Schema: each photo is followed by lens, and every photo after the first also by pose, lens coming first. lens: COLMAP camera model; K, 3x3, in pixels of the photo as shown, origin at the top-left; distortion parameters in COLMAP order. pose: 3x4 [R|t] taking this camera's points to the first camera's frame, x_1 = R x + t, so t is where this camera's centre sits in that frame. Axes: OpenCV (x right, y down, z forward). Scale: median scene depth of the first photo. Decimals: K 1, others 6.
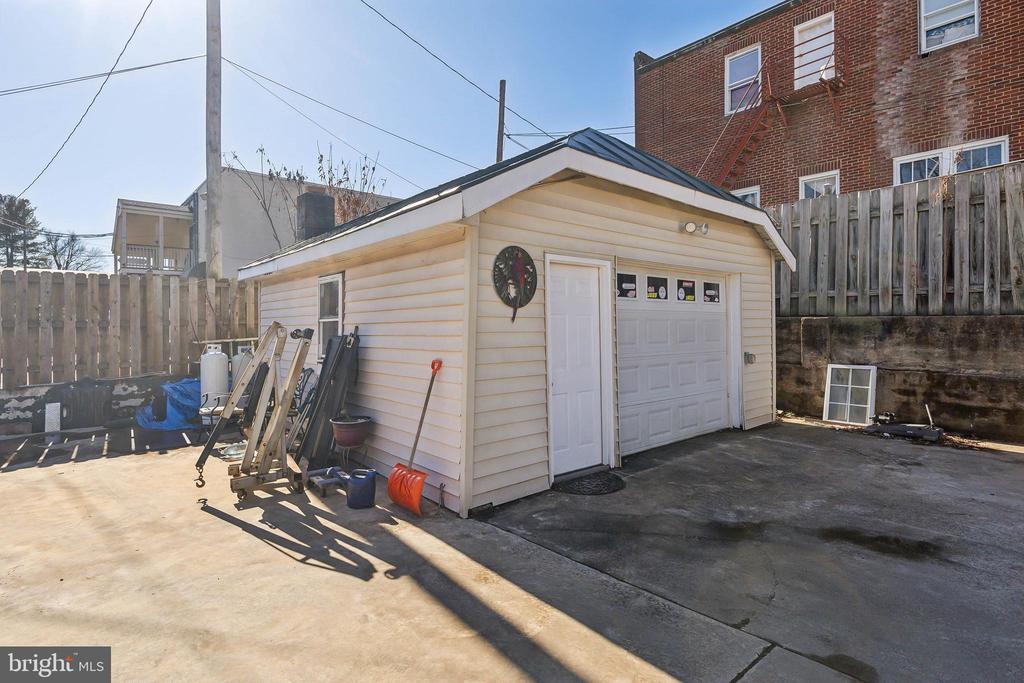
lens RADIAL K [[521.3, 0, 510.5], [0, 521.3, 326.7], [0, 0, 1]] dist [-0.001209, -0.000876]
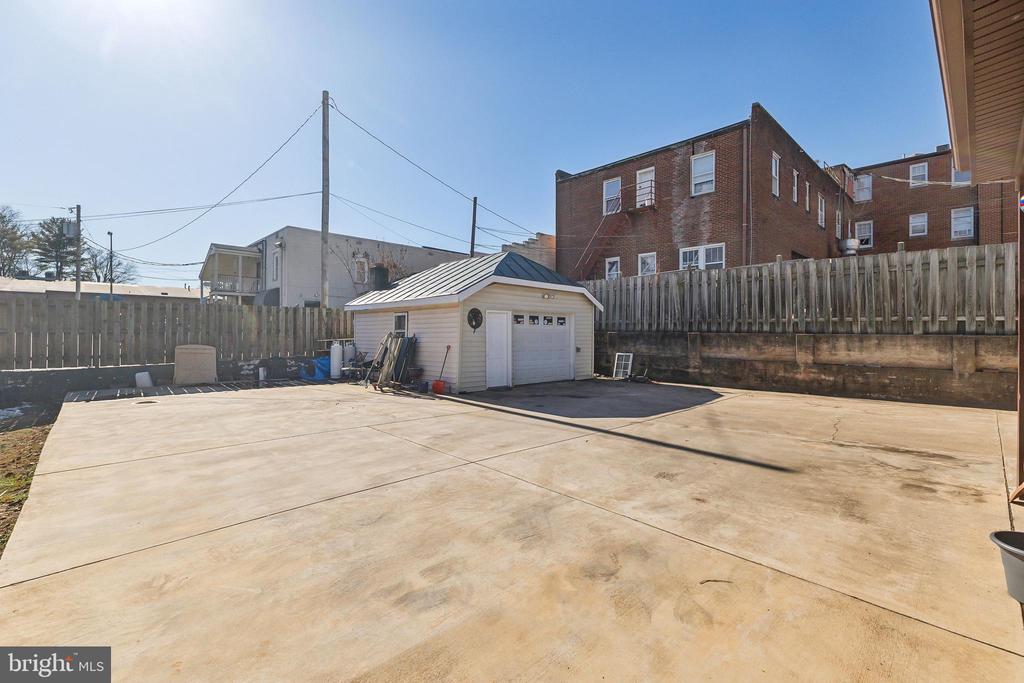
lens RADIAL K [[451.2, 0, 507.6], [0, 451.2, 332.7], [0, 0, 1]] dist [0.012662, 0.000375]
pose [[0.998678, 0.011905, 0.049999, 0.039348], [-0.011759, 0.999926, -0.003214, -0.003609], [-0.050034, 0.002622, 0.998744, -0.940559]]
